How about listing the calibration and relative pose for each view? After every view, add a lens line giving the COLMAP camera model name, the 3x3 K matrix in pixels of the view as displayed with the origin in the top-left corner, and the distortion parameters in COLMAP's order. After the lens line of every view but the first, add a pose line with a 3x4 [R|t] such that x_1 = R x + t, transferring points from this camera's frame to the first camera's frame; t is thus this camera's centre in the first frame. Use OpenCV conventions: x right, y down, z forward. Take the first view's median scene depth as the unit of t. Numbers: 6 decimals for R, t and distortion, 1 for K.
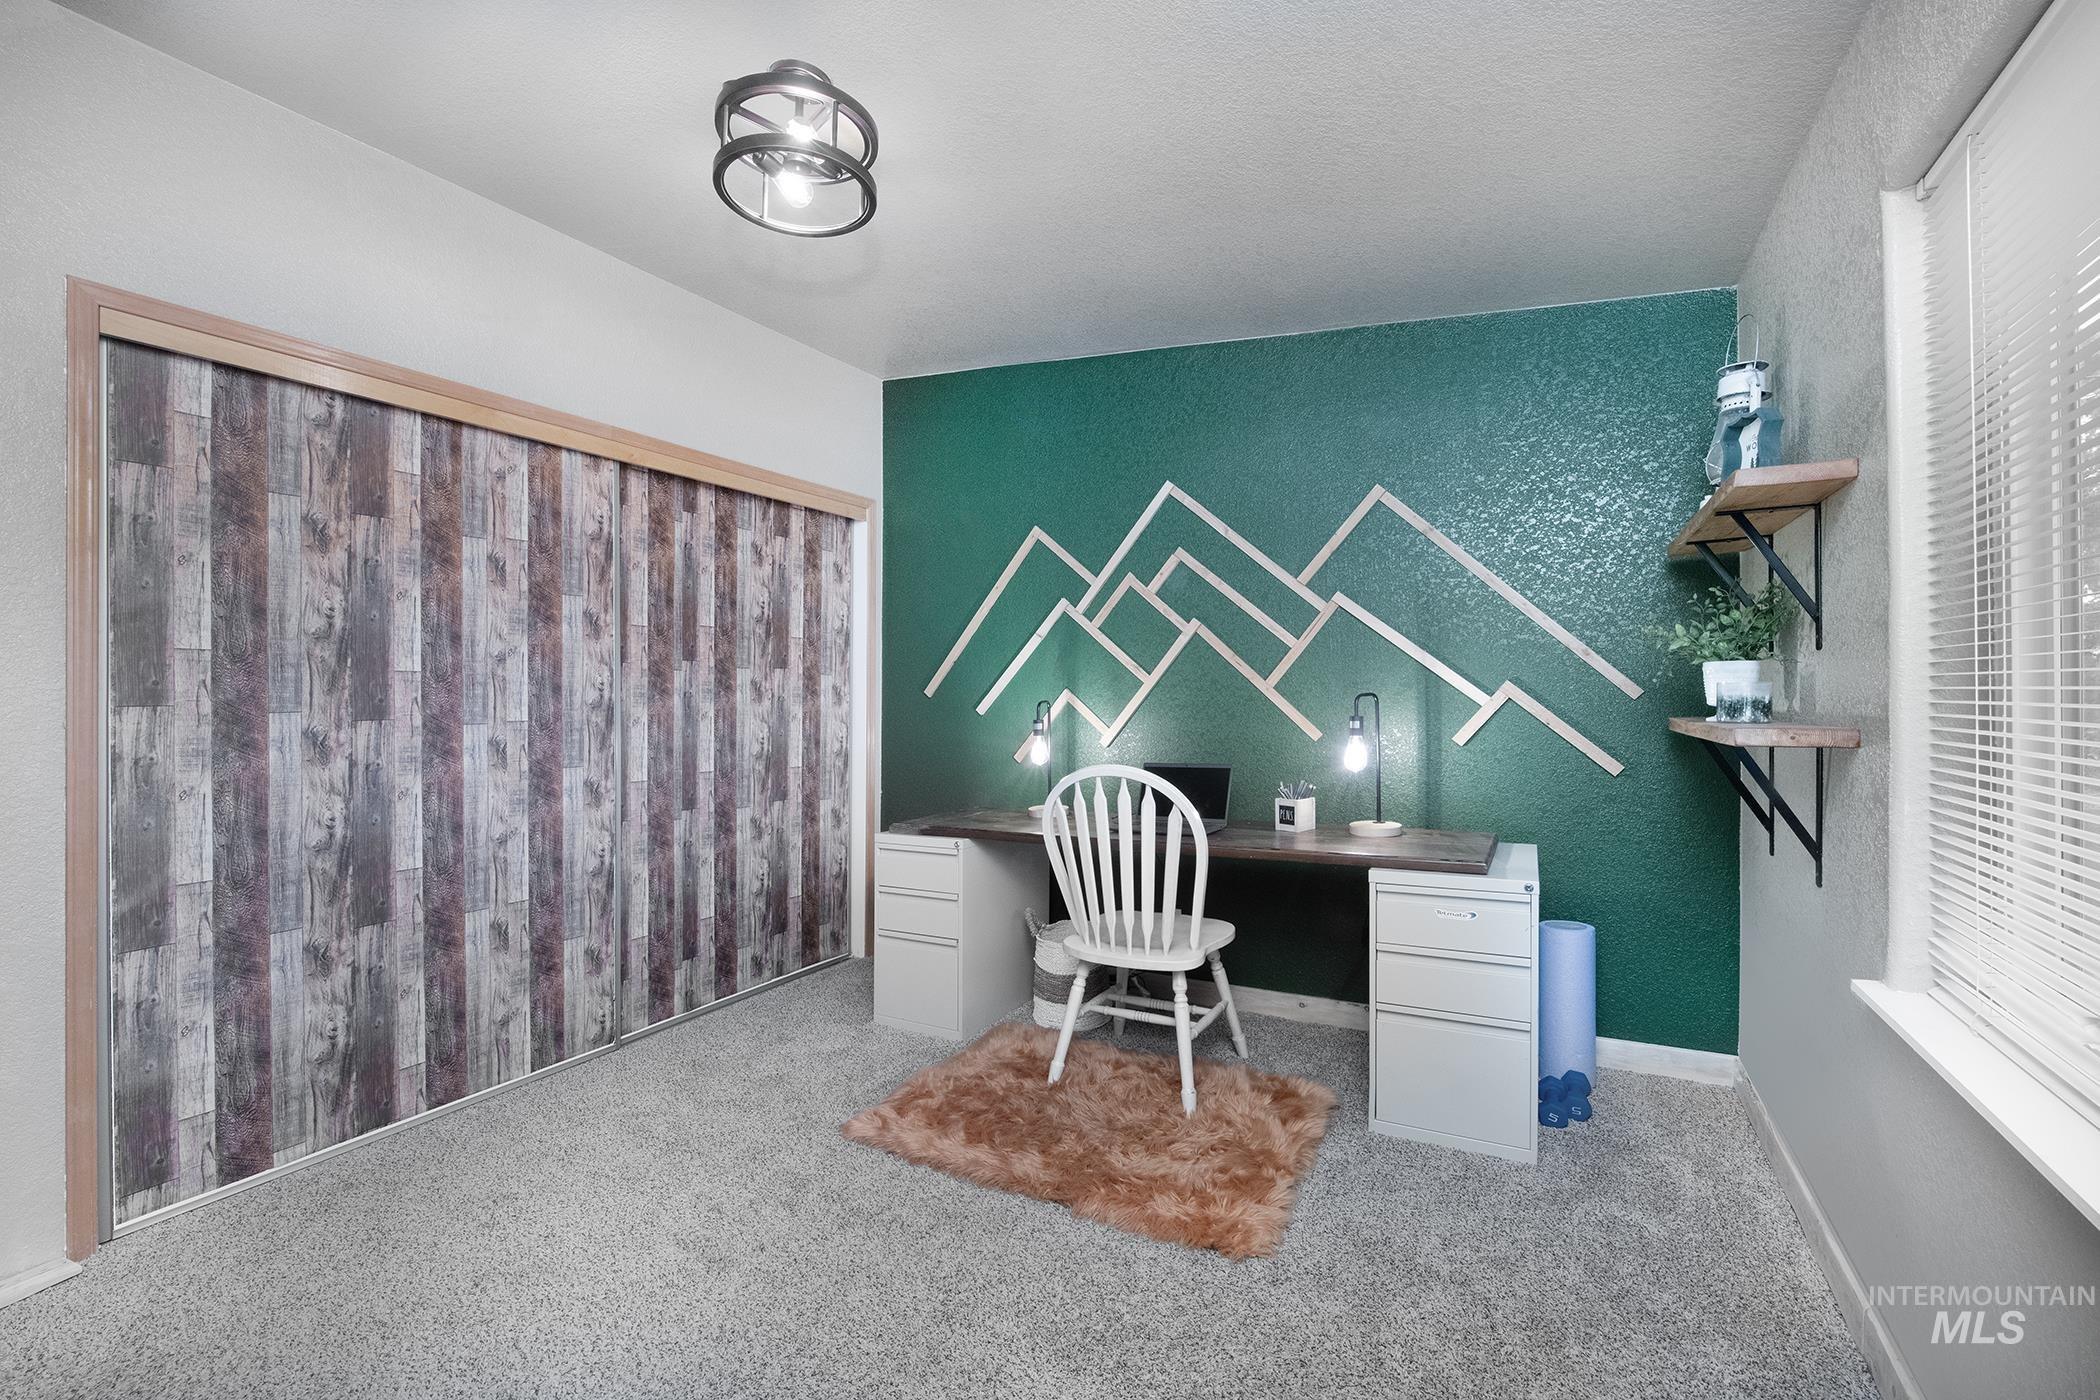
lens RADIAL K [[848.6, 0, 1059.9], [0, 848.6, 697.8], [0, 0, 1]] dist [-0.000980, 0.000103]
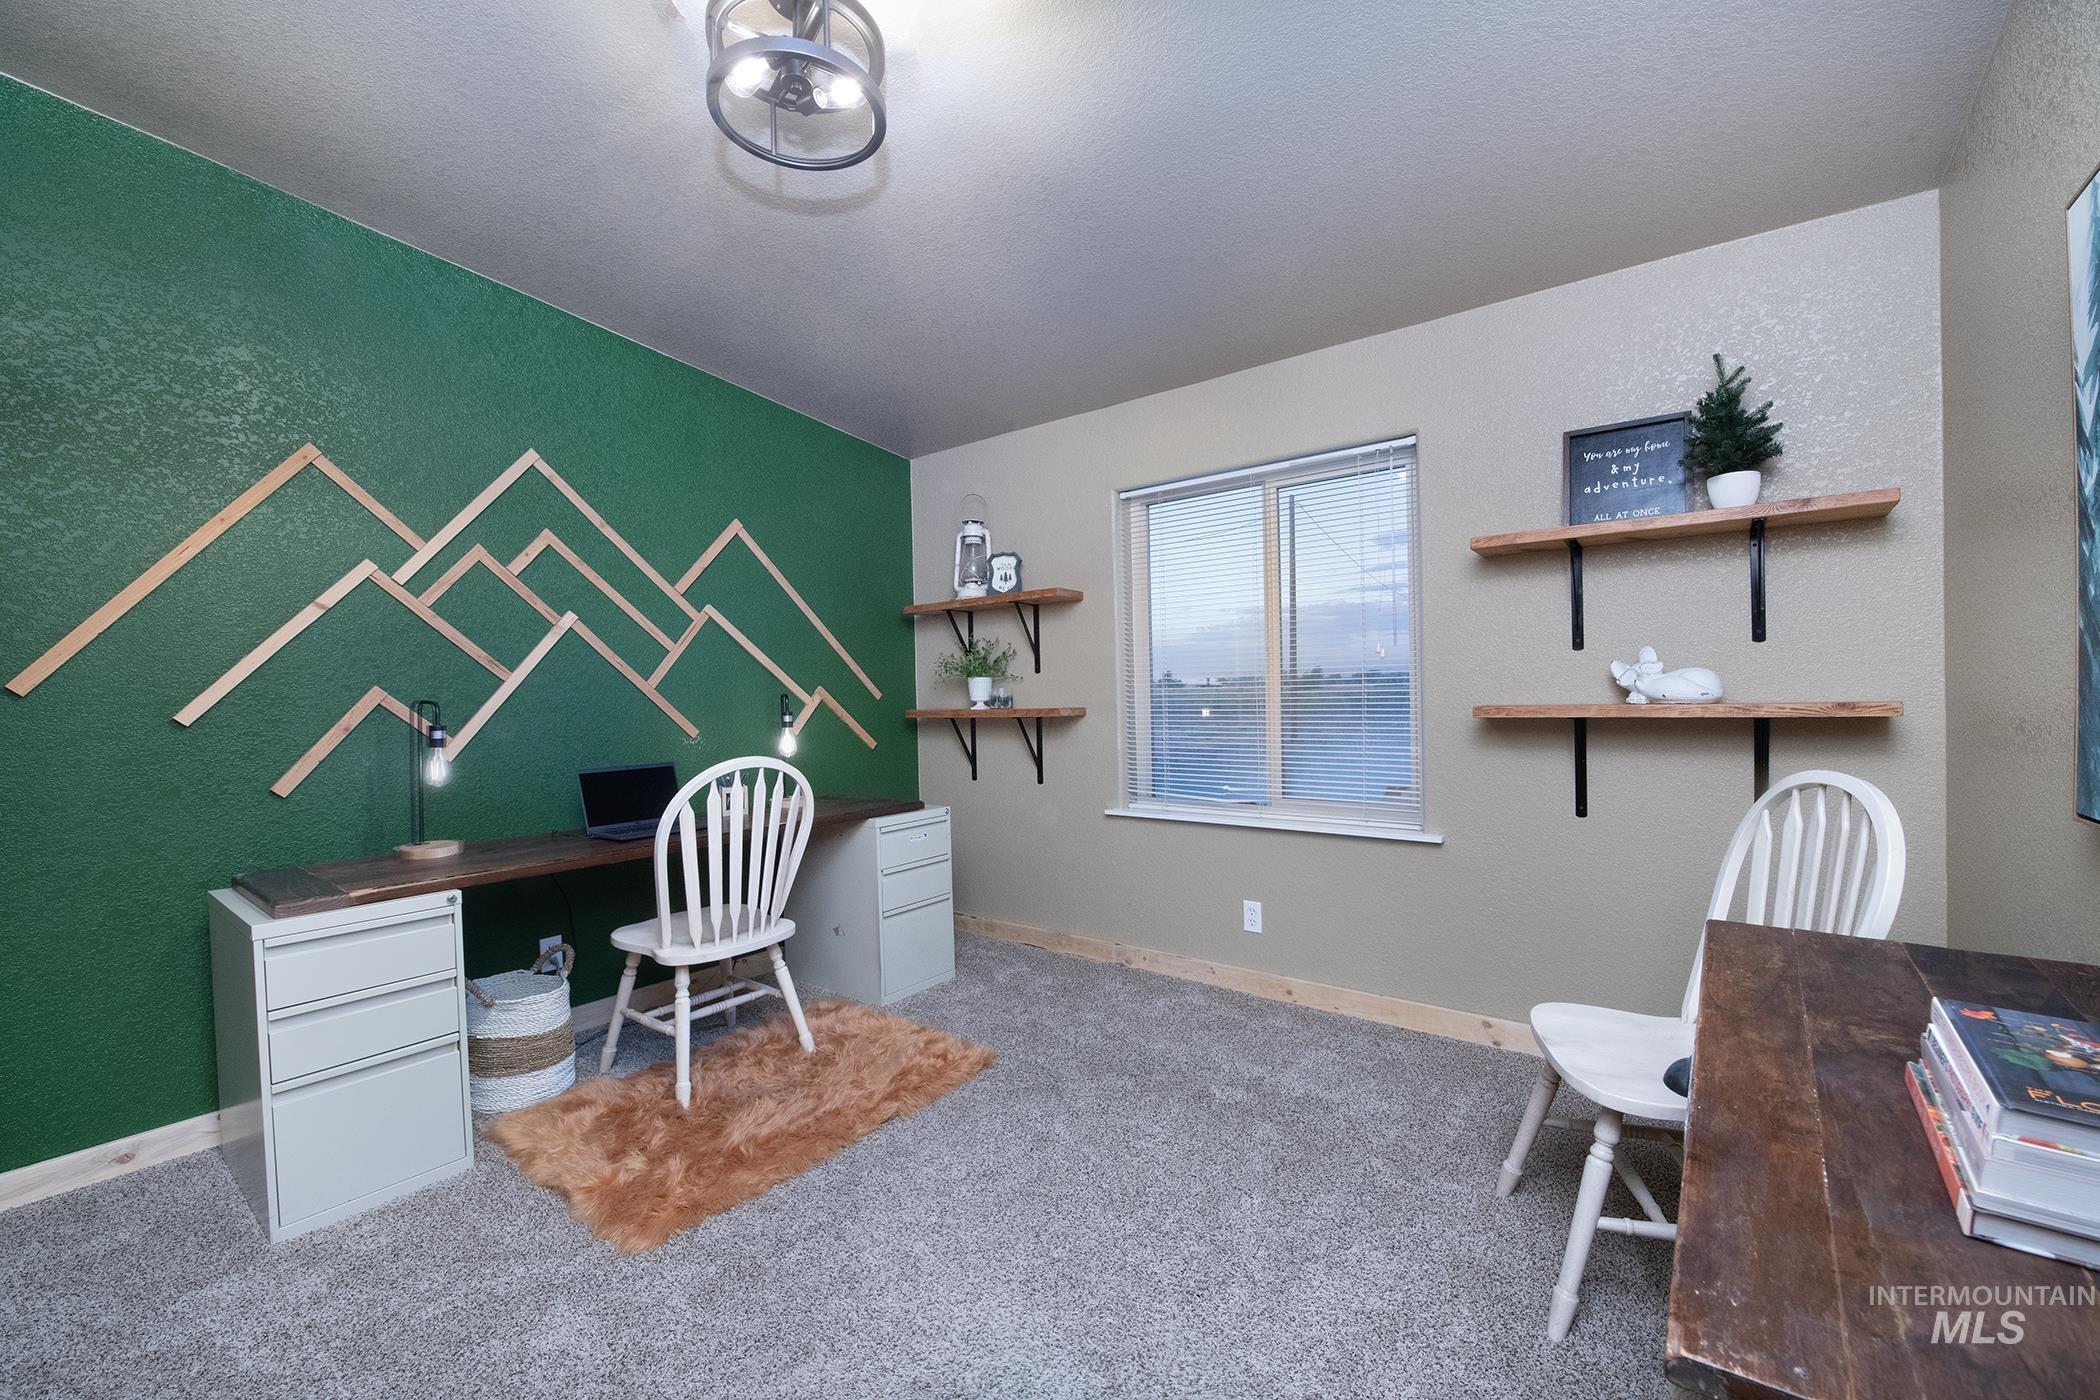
lens RADIAL K [[848.6, 0, 1060.5], [0, 848.6, 708.3], [0, 0, 1]] dist [-0.000980, 0.000103]
pose [[0.157018, -0.008011, 0.987563, -0.684393], [0.008084, 0.999944, 0.006826, 0.008853], [-0.987563, 0.006912, 0.157074, 0.348318]]
